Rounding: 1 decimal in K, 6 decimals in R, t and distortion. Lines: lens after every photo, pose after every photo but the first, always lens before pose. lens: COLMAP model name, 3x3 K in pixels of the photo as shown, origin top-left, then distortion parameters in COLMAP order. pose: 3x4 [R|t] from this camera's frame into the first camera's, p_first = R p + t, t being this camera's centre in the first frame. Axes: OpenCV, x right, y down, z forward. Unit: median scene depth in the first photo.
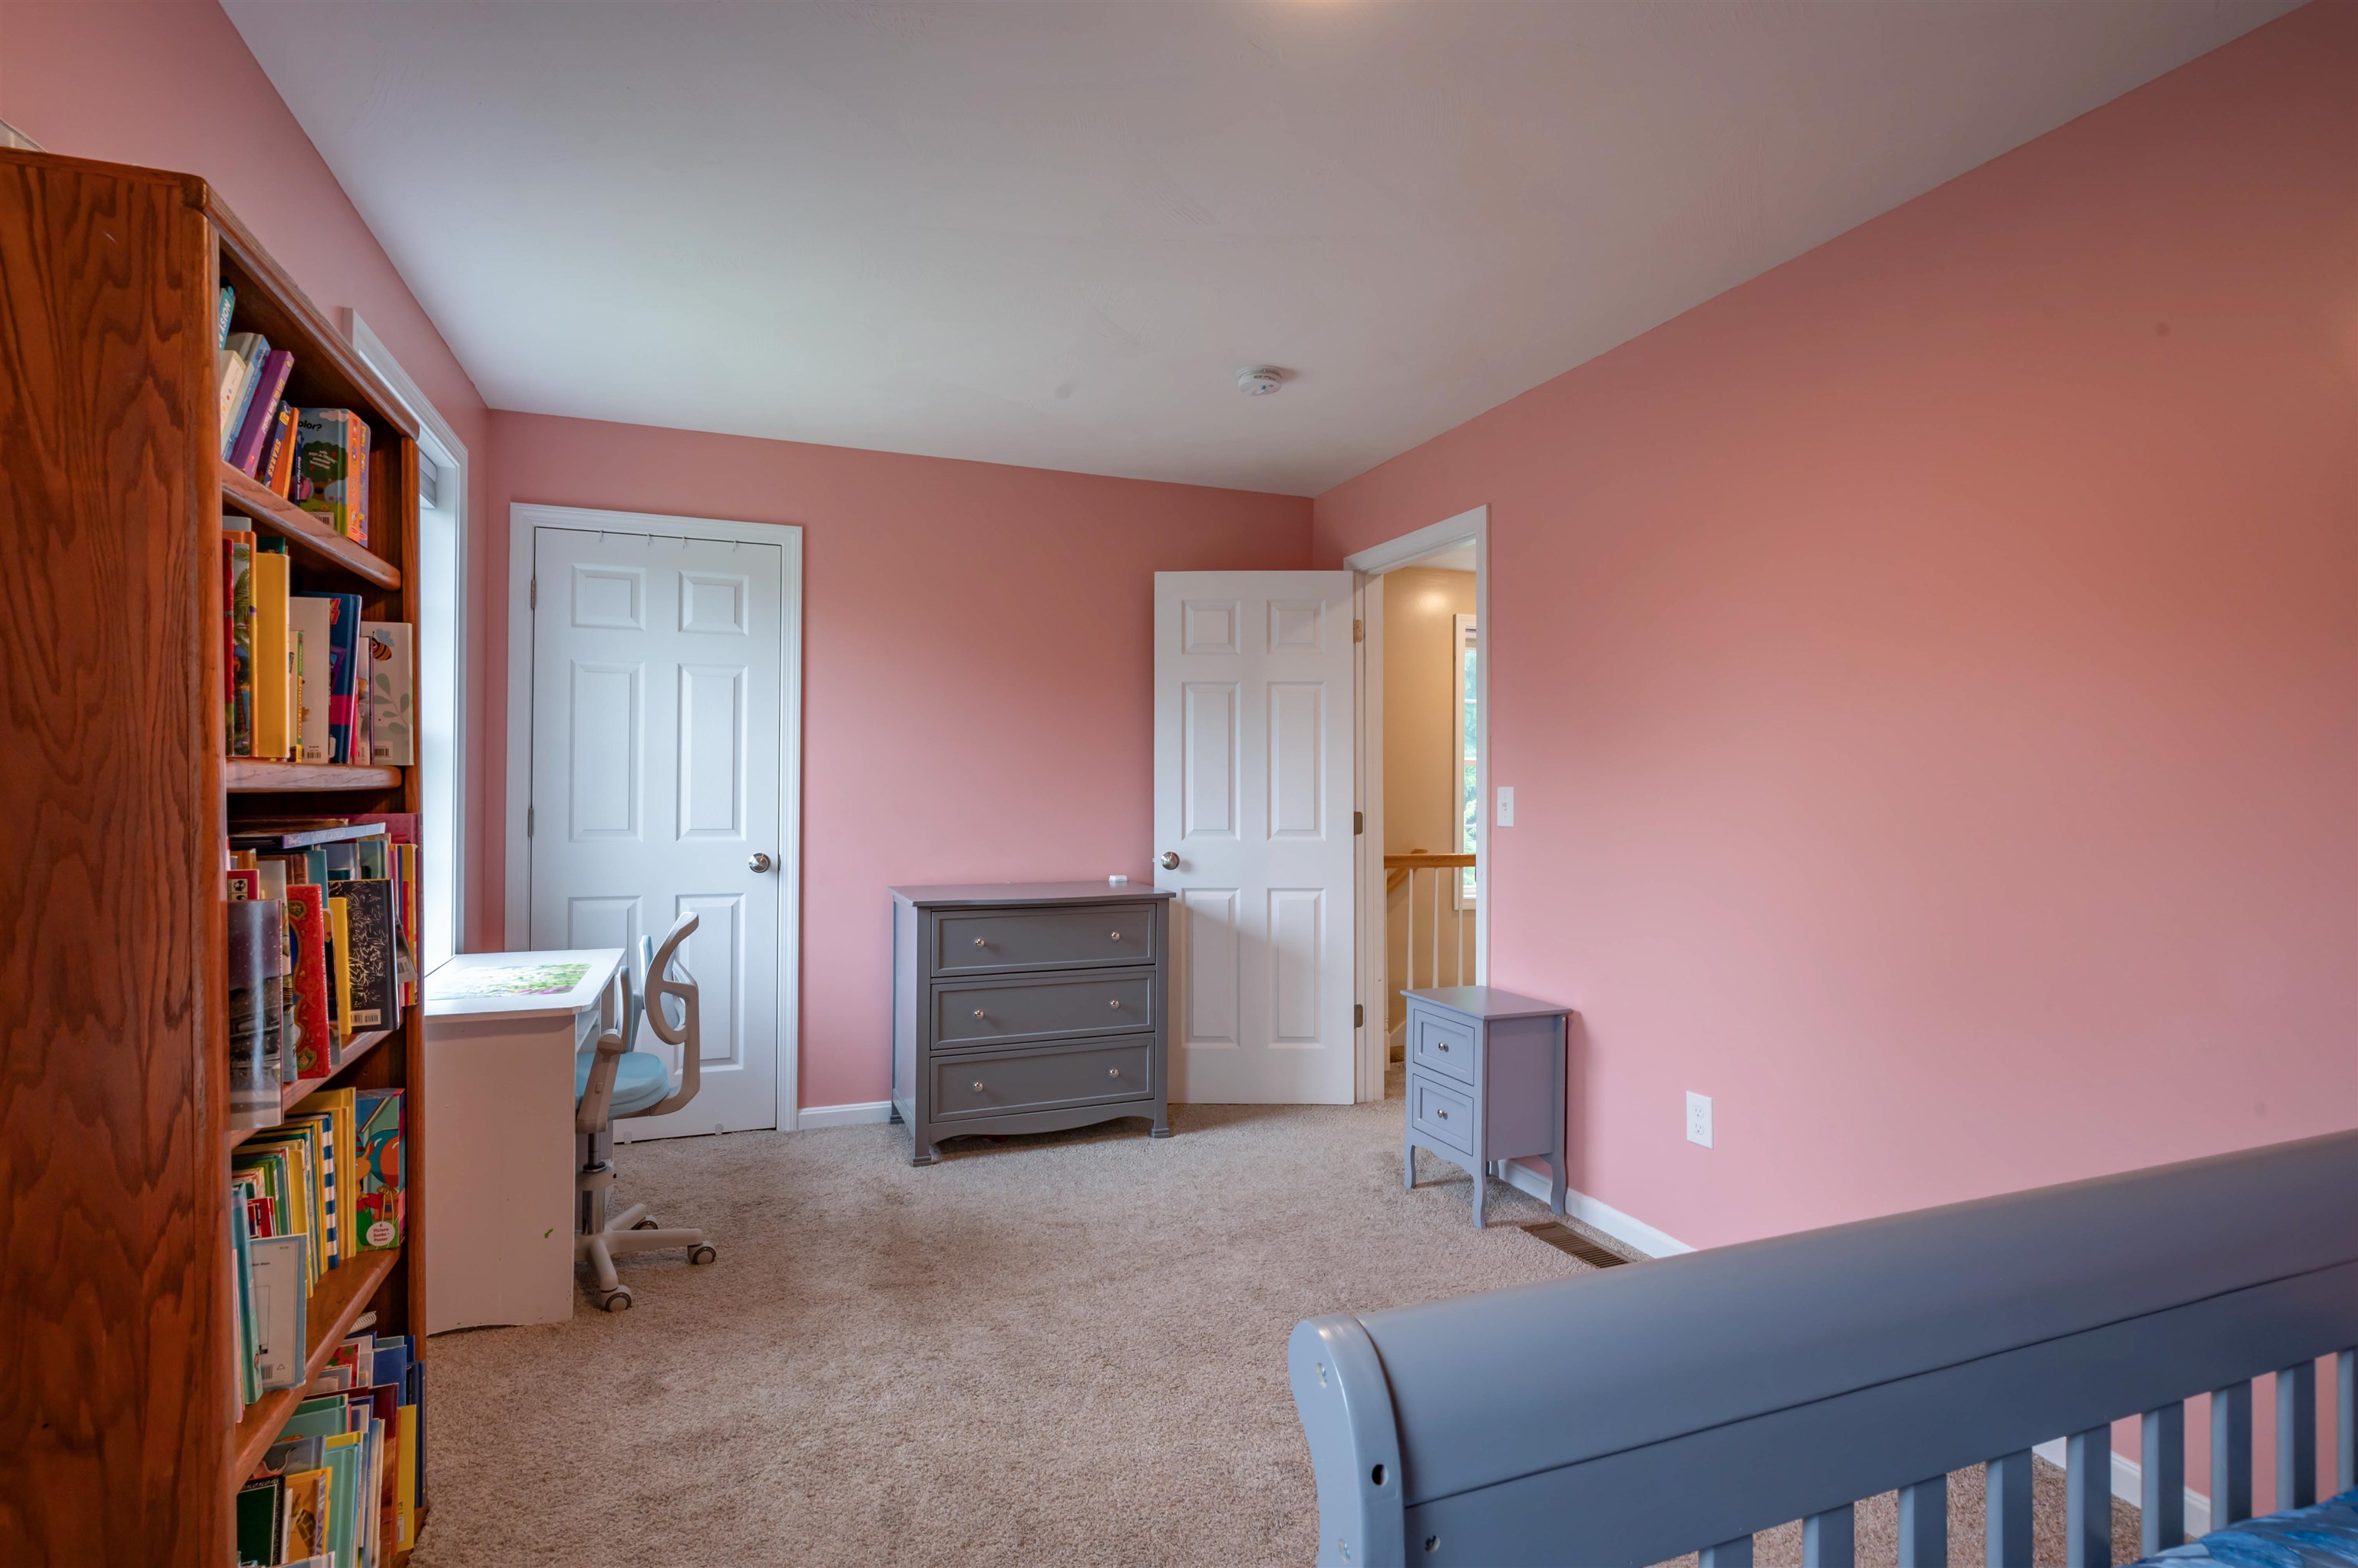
lens RADIAL K [[1142.2, 0, 1184.5], [0, 1142.2, 777.8], [0, 0, 1]] dist [-0.006042, 0.004435]
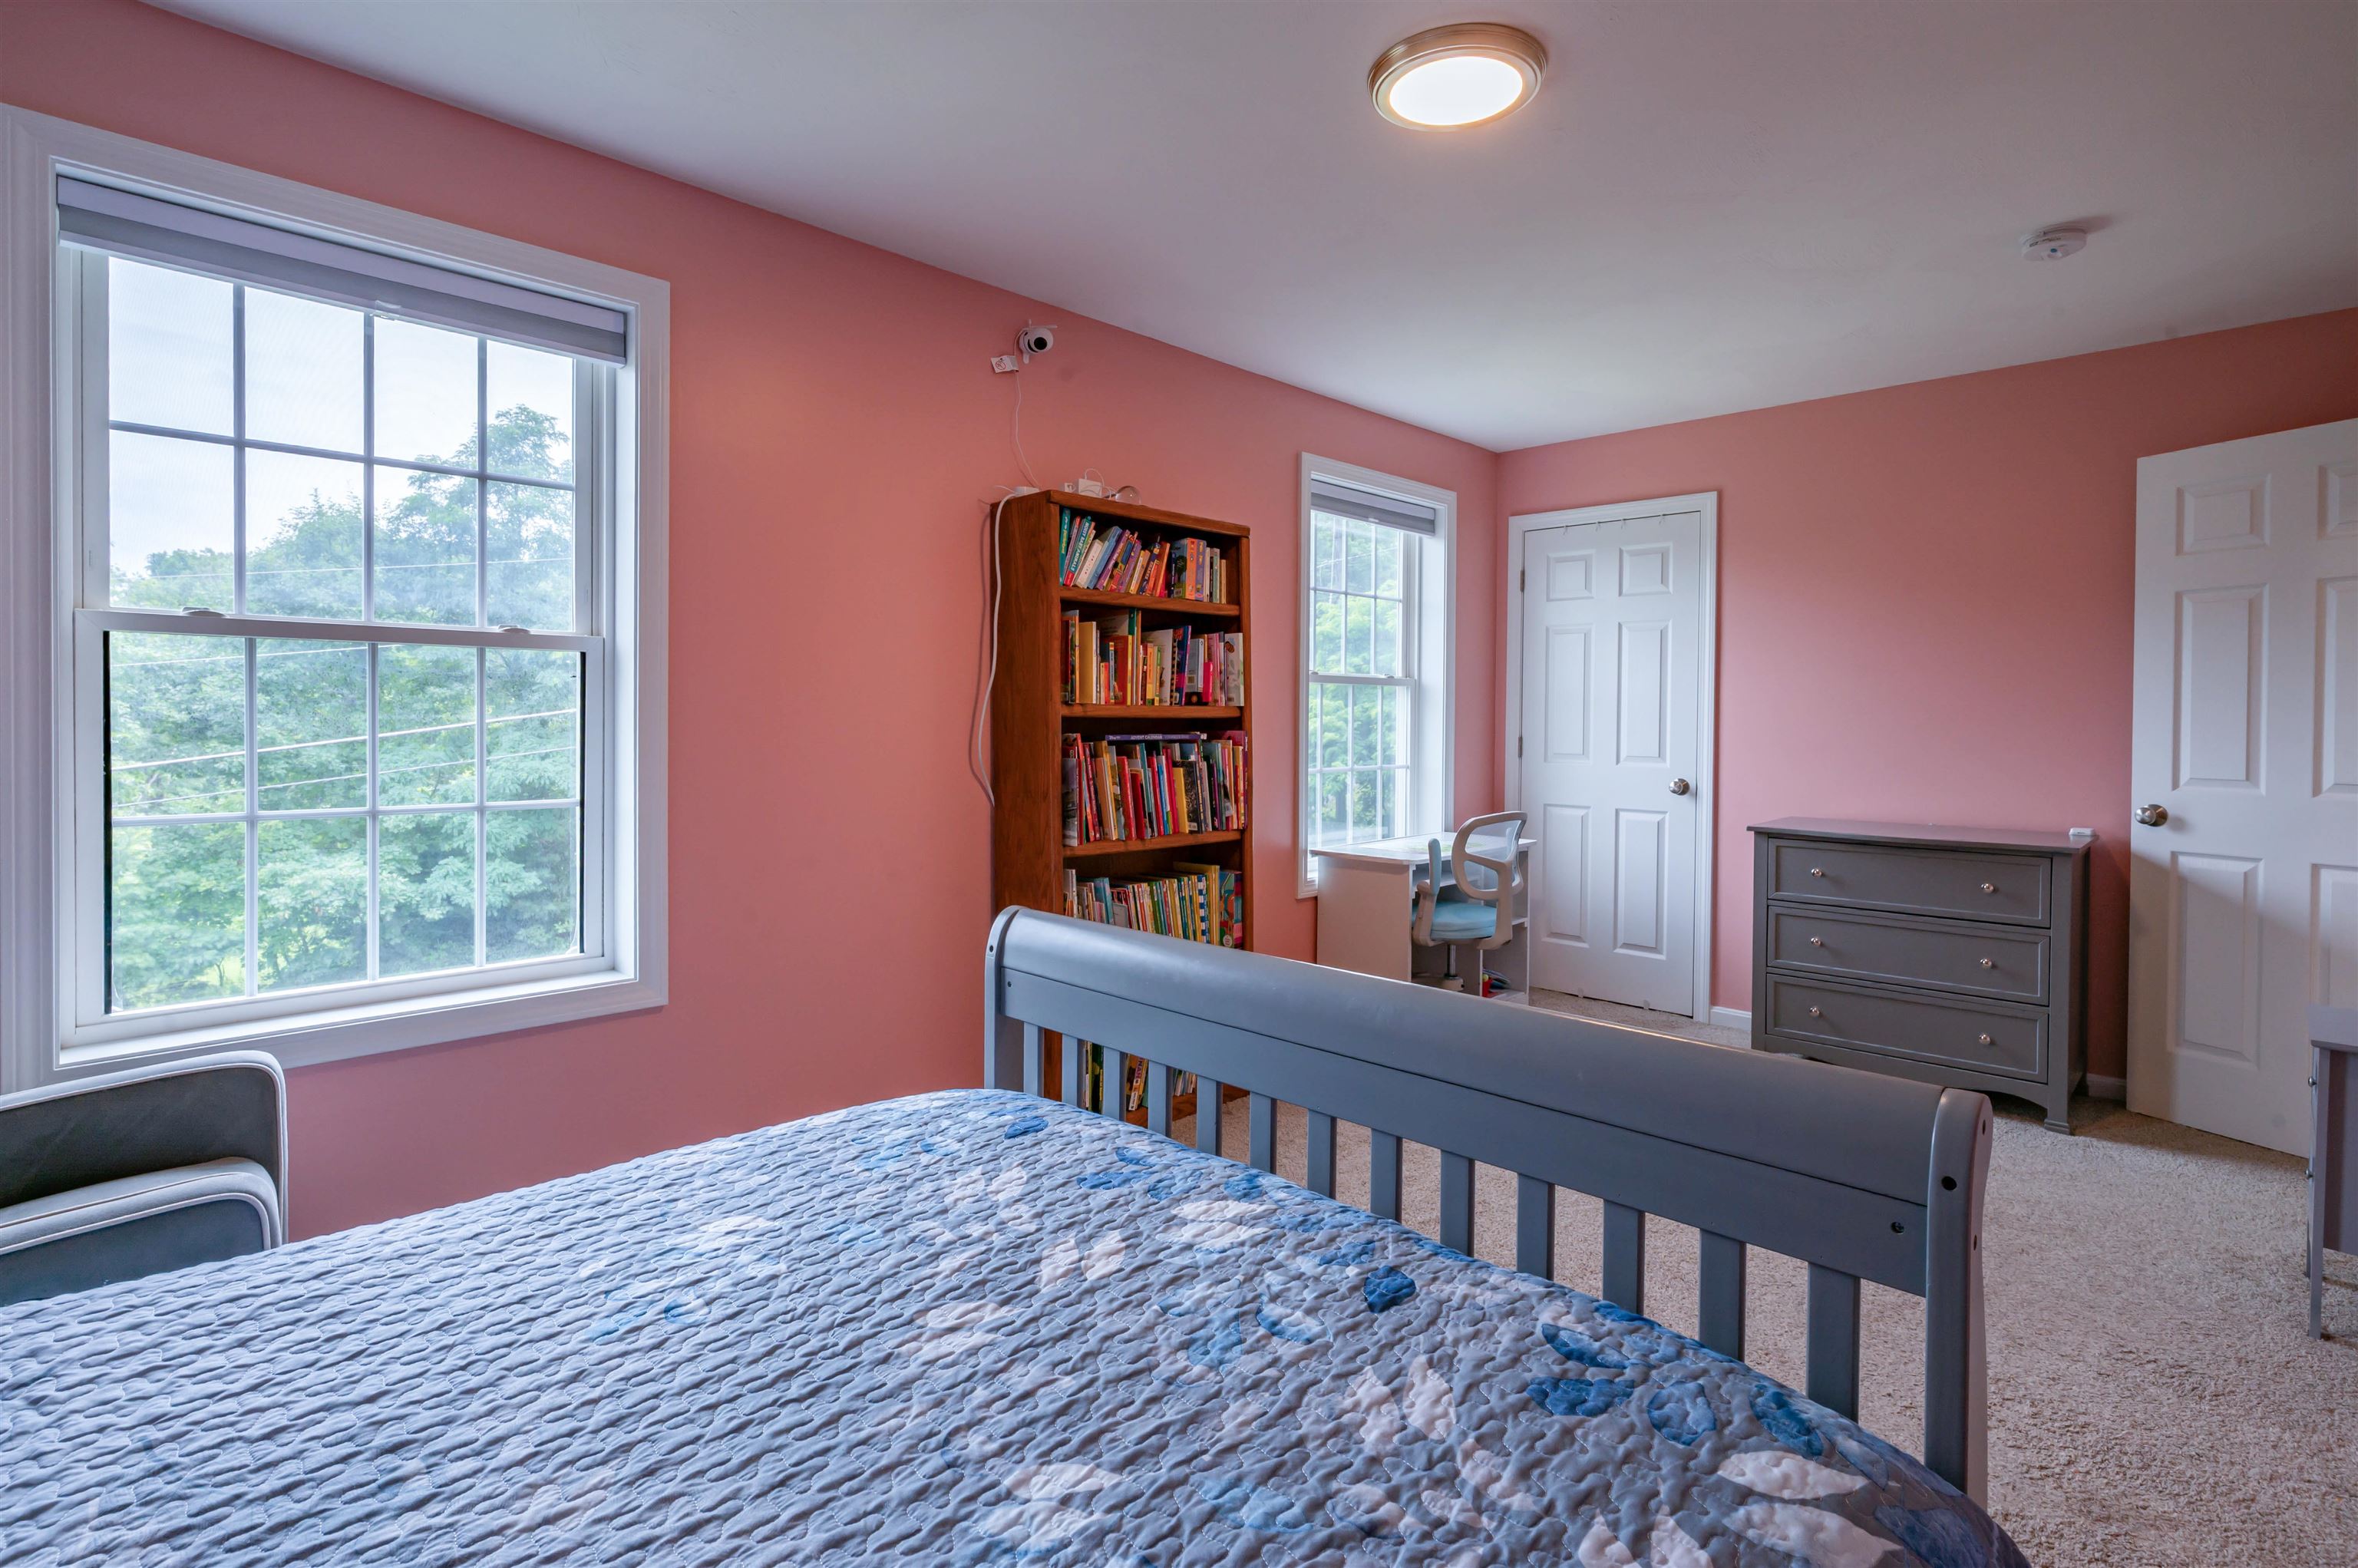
lens RADIAL K [[1204.9, 0, 1197.8], [0, 1204.9, 735.0], [0, 0, 1]] dist [0.017419, 0.000547]
pose [[0.417489, 0.010902, -0.908617, 0.541399], [0.000302, 0.999926, 0.012136, 0.006115], [0.908682, -0.005341, 0.417455, 0.034636]]
